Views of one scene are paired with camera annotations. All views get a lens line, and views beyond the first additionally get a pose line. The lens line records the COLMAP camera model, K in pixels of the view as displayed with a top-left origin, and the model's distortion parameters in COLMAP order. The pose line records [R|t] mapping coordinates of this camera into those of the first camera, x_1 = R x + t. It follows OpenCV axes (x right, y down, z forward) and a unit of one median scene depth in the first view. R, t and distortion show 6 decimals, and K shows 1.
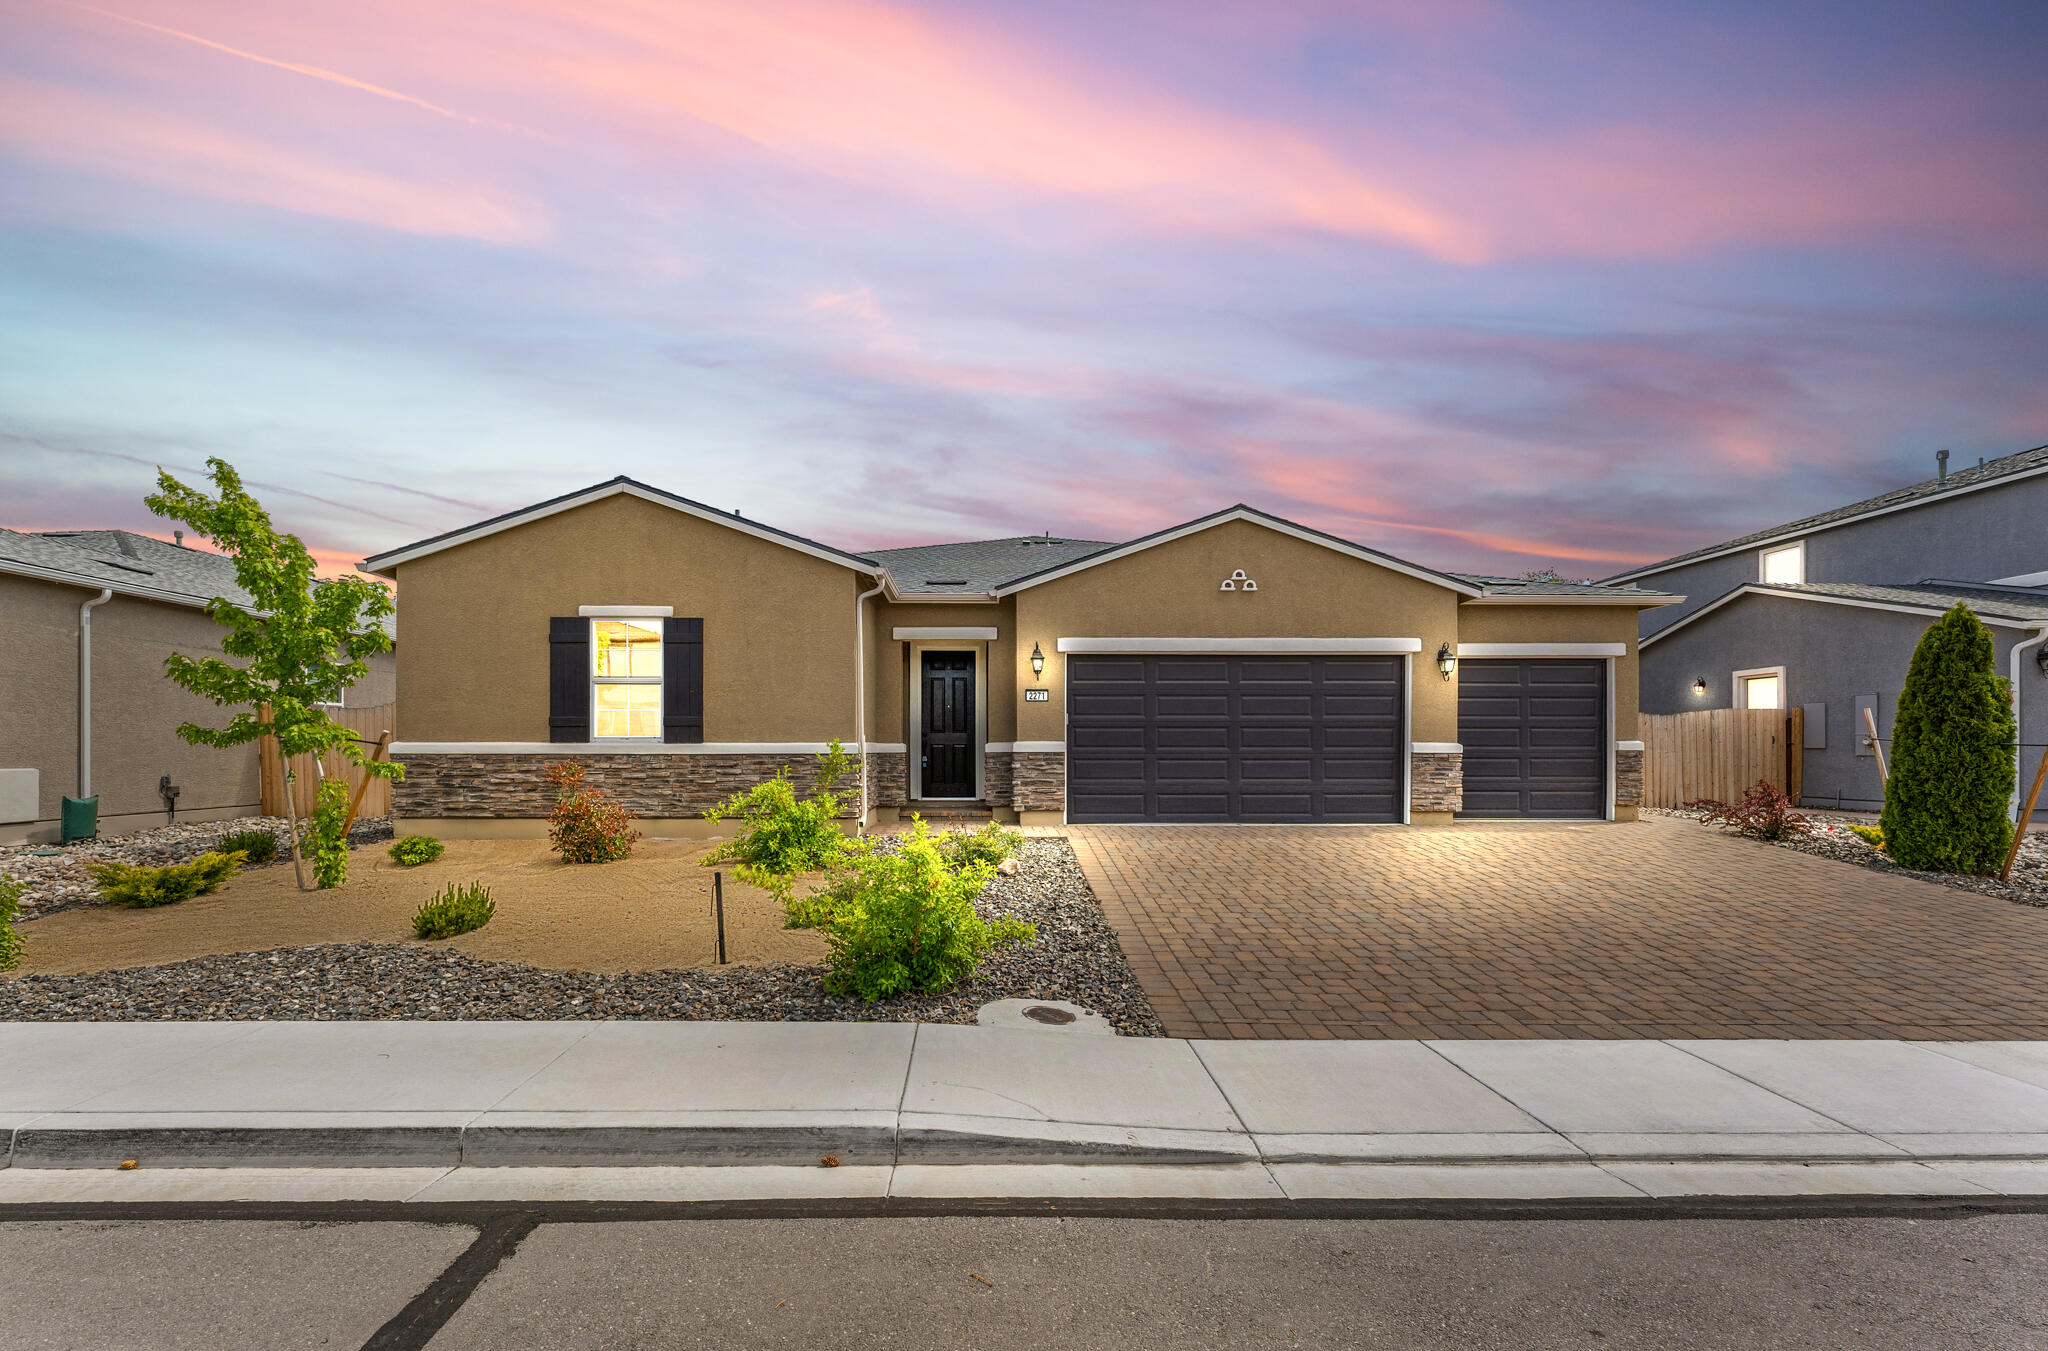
lens RADIAL K [[858.1, 0, 1020.6], [0, 858.1, 678.6], [0, 0, 1]] dist [-0.001883, -0.000058]
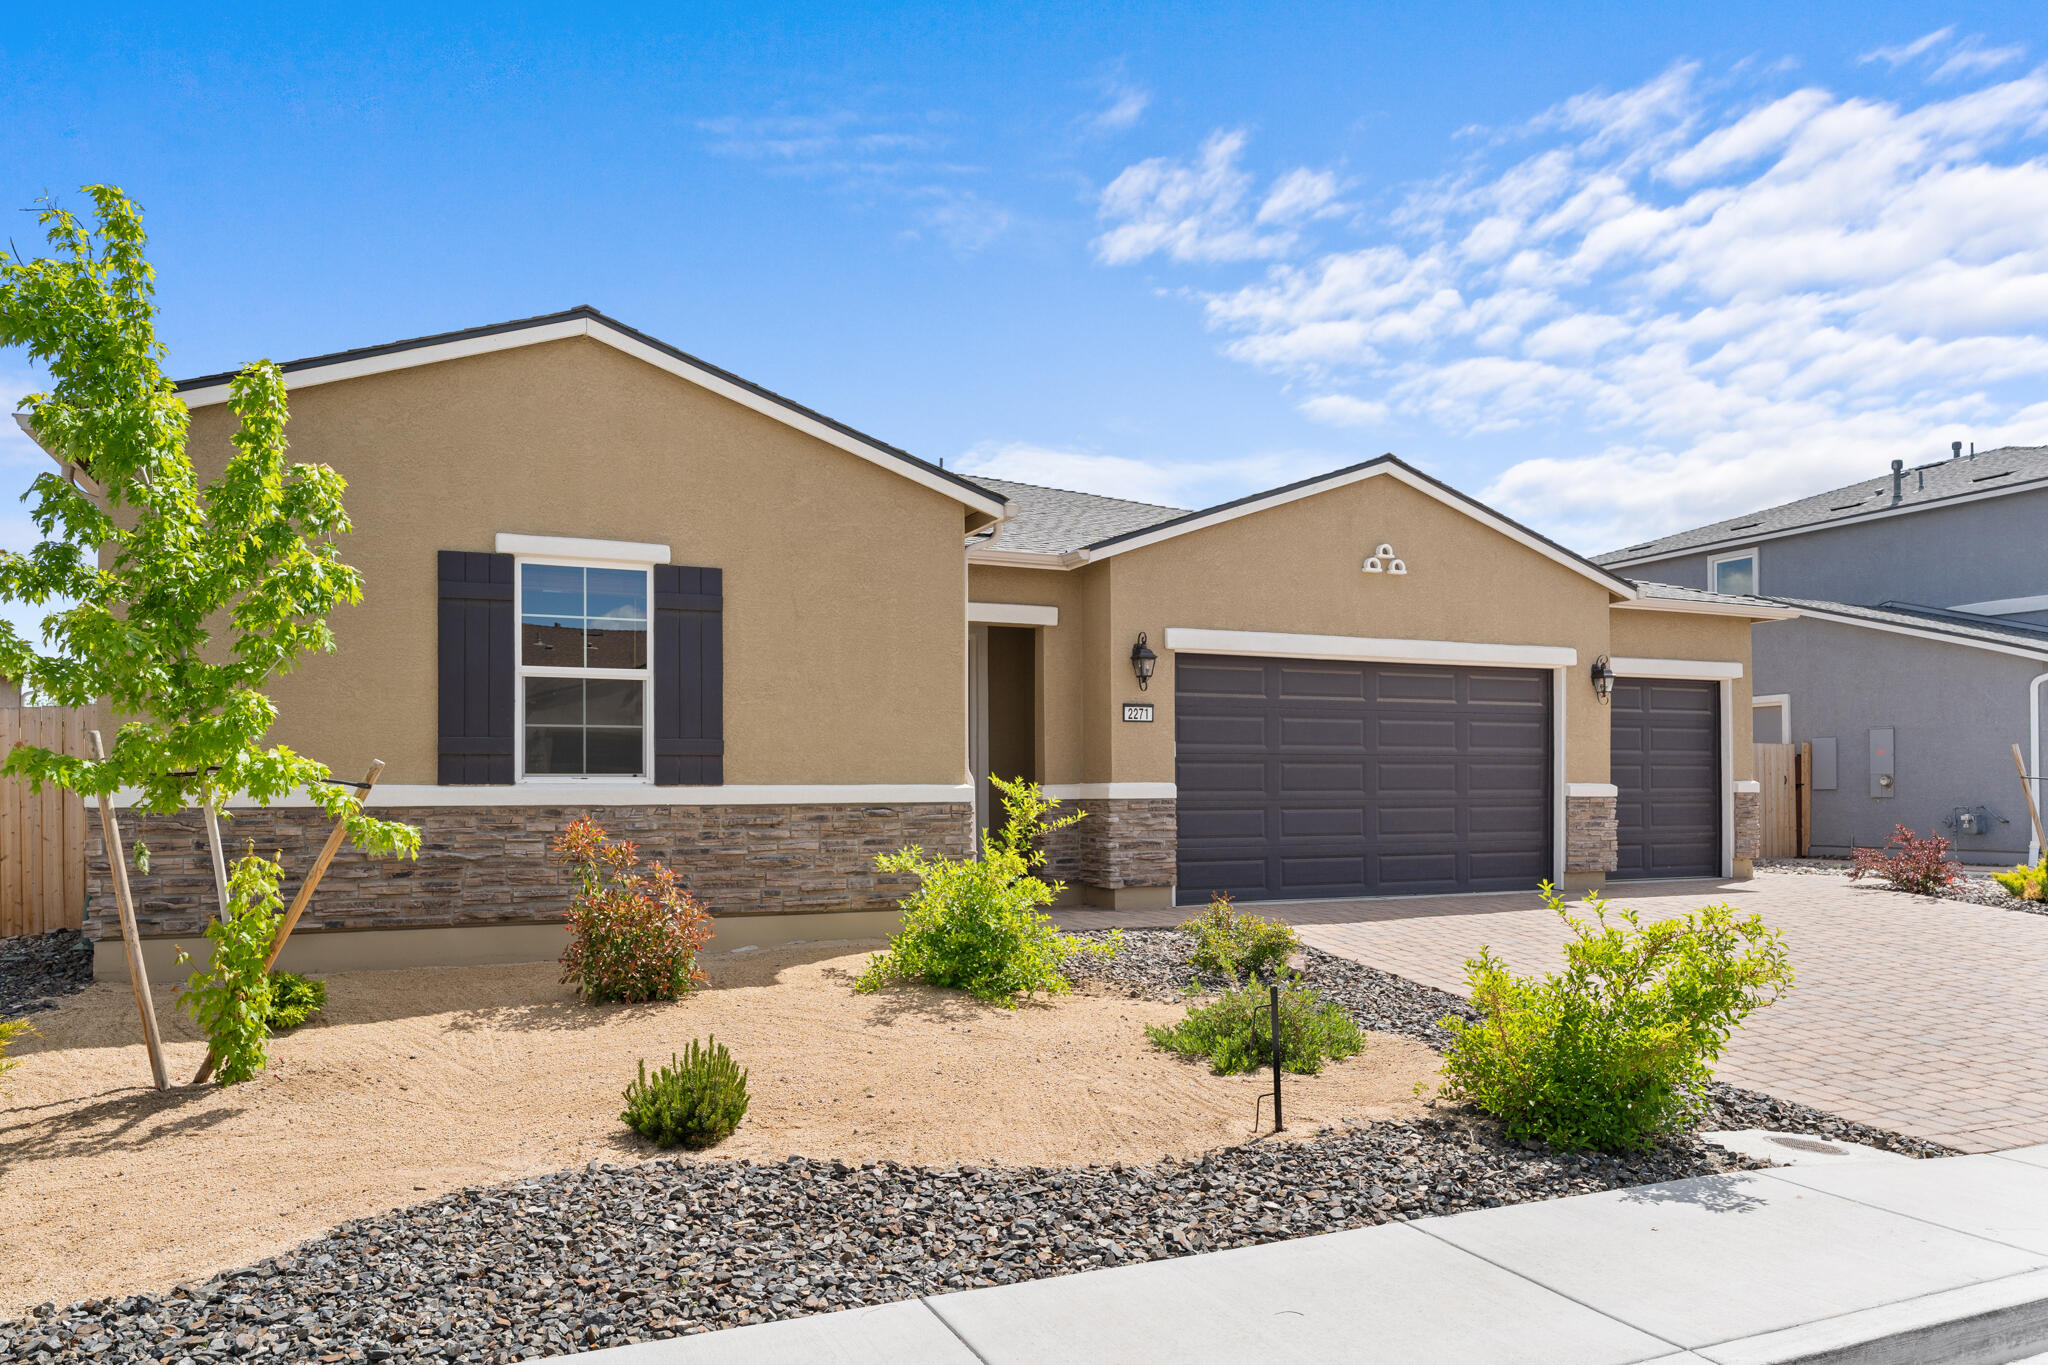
lens RADIAL K [[1327.4, 0, 1023.2], [0, 1327.4, 688.9], [0, 0, 1]] dist [-0.002728, -0.002690]
pose [[0.925247, 0.025326, 0.378519, -0.451501], [-0.025896, 0.999658, -0.003587, 0.006530], [-0.378480, -0.006483, 0.925587, 0.081574]]
